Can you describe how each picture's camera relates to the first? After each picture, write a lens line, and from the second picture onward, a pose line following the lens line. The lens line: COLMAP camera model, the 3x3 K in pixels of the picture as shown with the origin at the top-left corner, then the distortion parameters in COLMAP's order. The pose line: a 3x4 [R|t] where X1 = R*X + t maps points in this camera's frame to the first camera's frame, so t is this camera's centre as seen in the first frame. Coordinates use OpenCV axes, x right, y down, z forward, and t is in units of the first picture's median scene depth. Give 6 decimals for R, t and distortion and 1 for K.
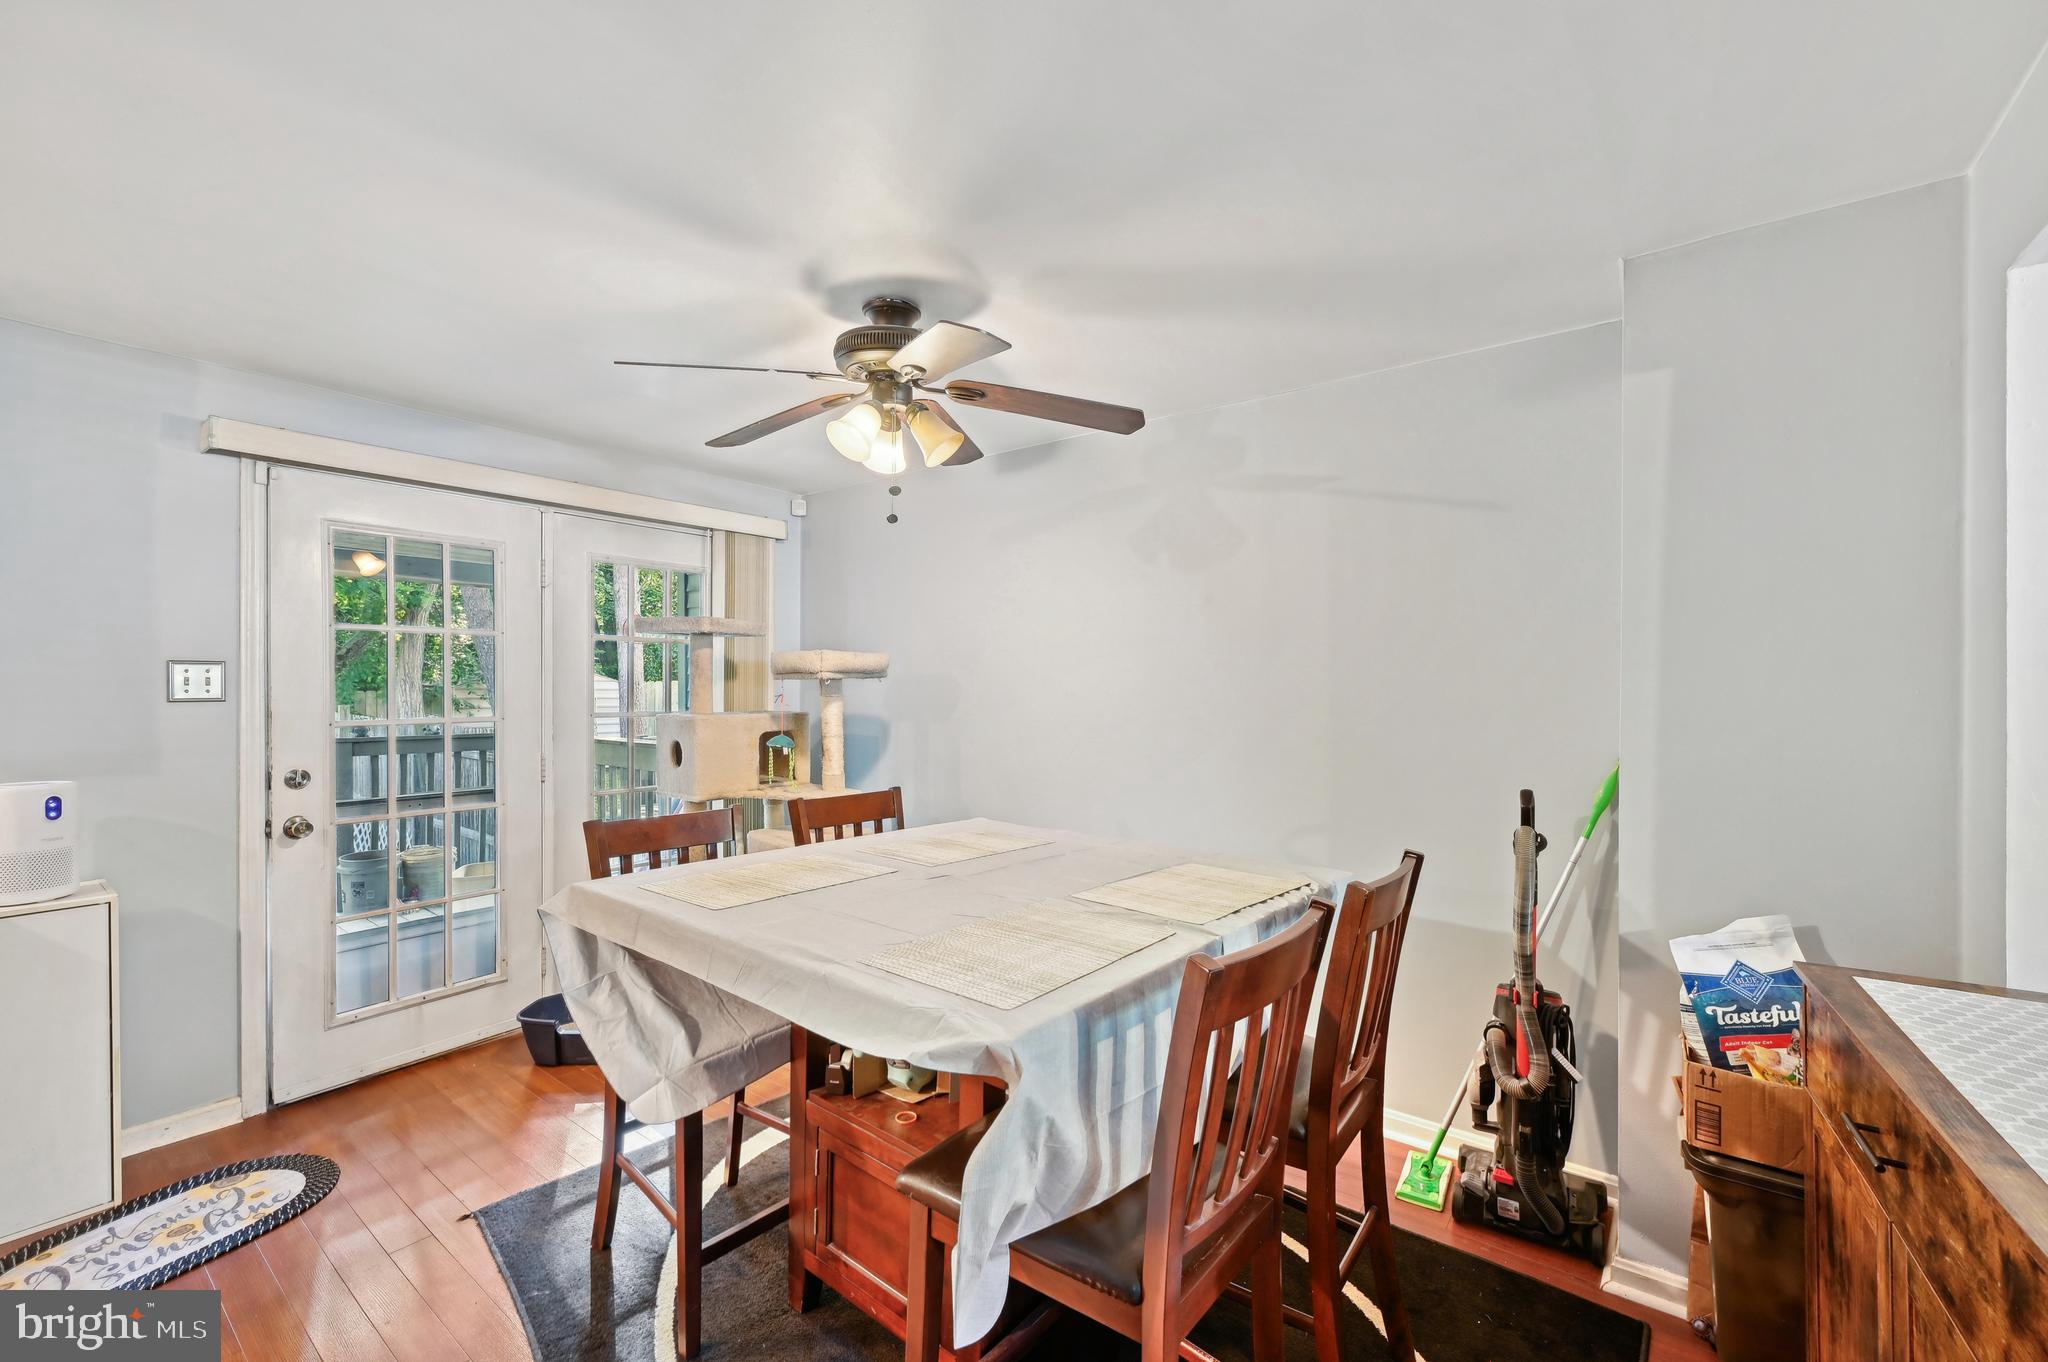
lens RADIAL K [[829.7, 0, 1041.7], [0, 829.7, 695.7], [0, 0, 1]] dist [-0.003567, 0.000334]
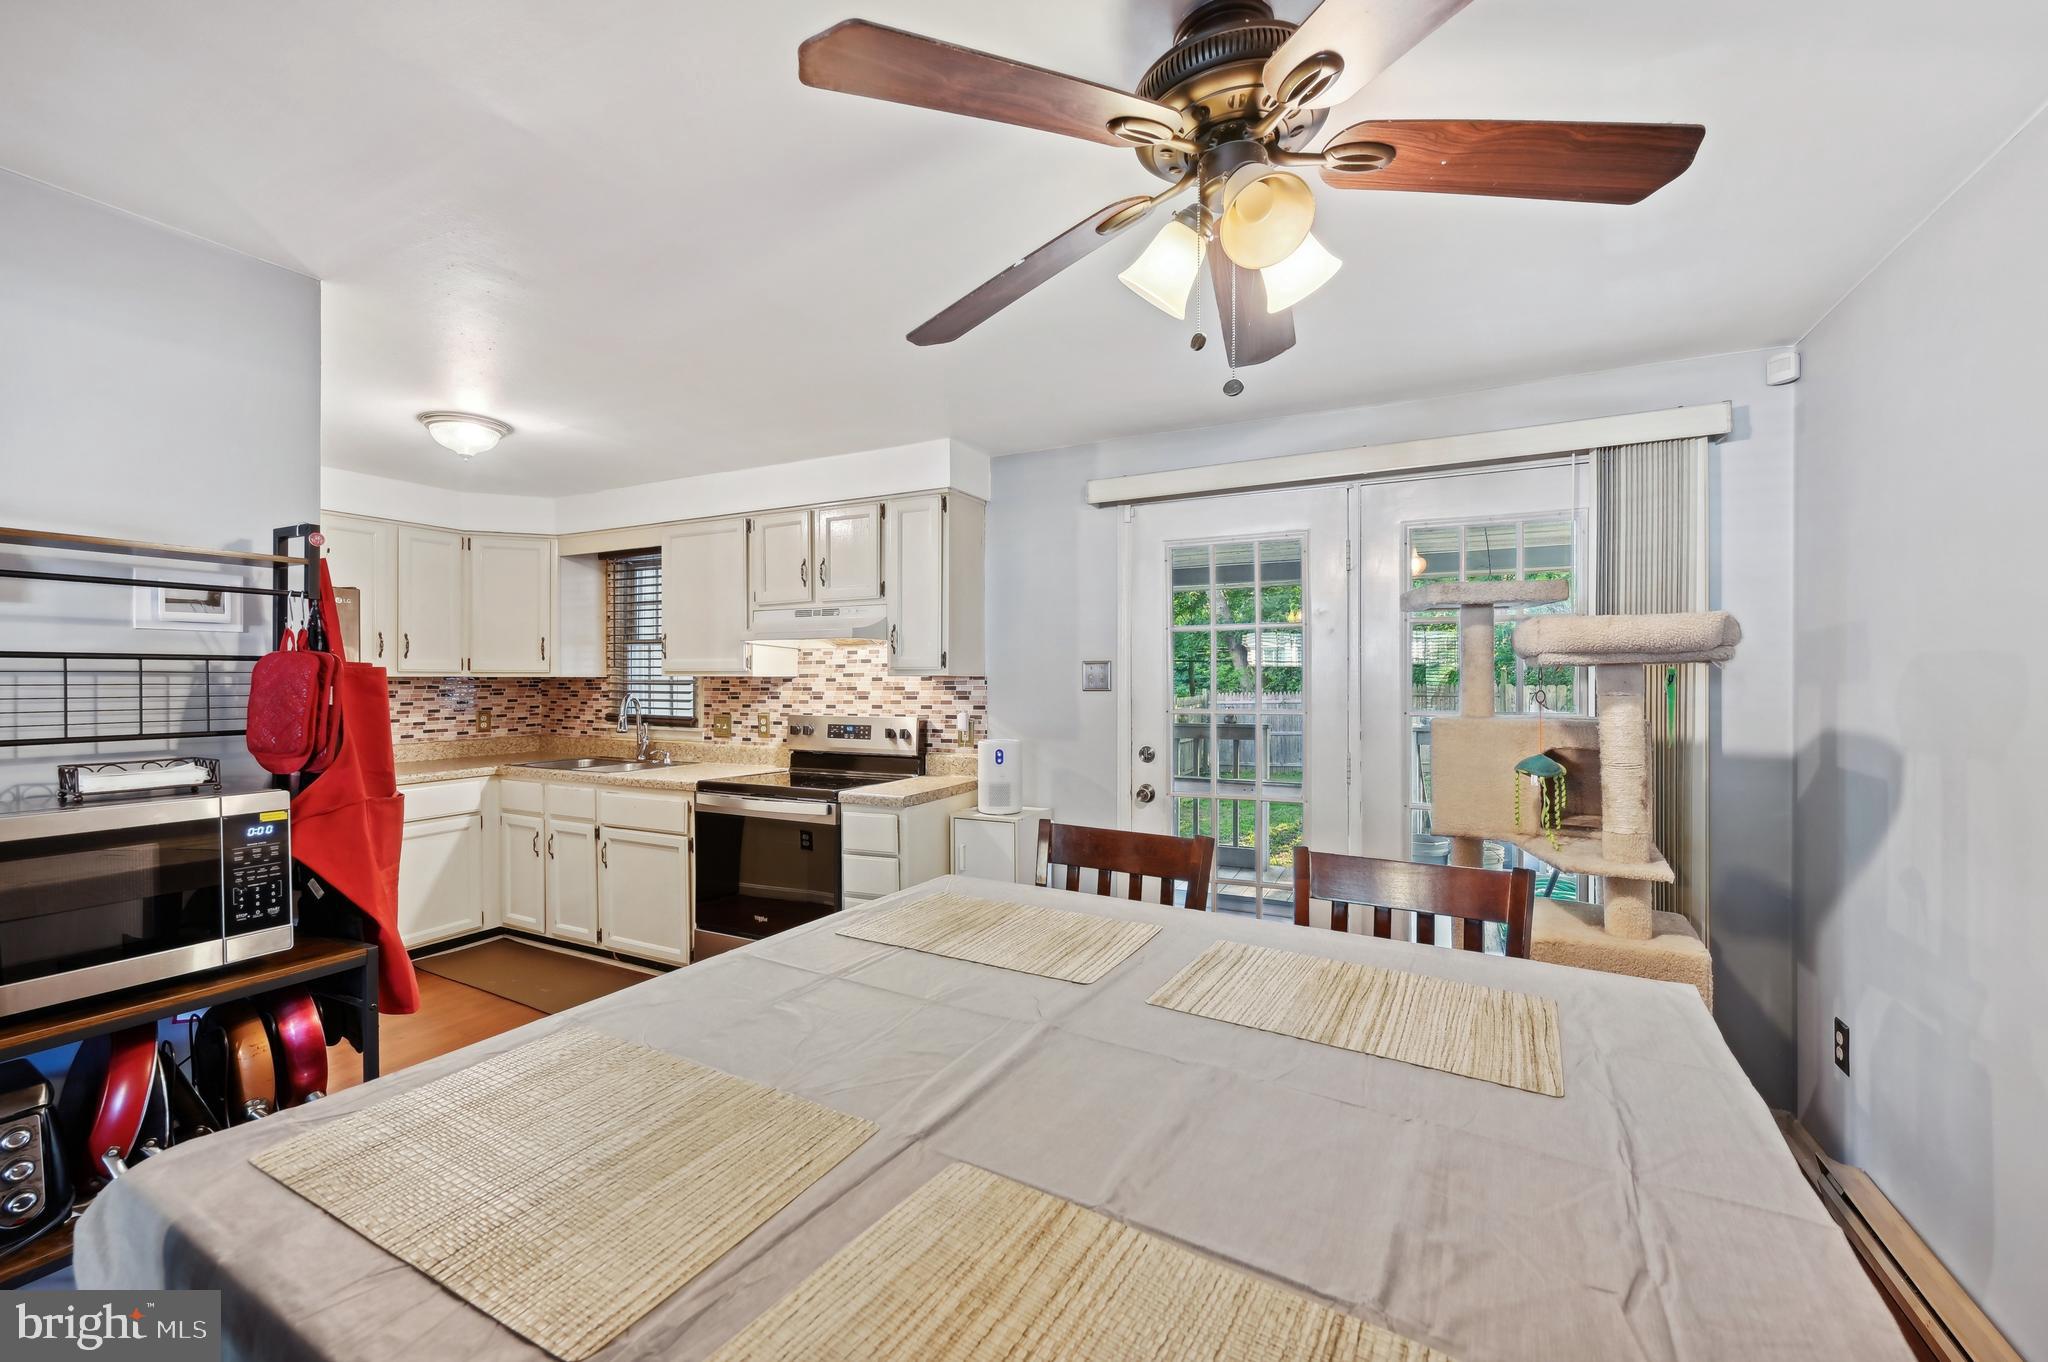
lens RADIAL K [[822.8, 0, 1051.0], [0, 822.8, 690.0], [0, 0, 1]] dist [-0.001866, -0.000139]
pose [[0.177082, 0.010475, -0.984140, 0.256658], [-0.010411, 0.999907, 0.008769, -0.004499], [0.984141, 0.008693, 0.177175, 0.567811]]
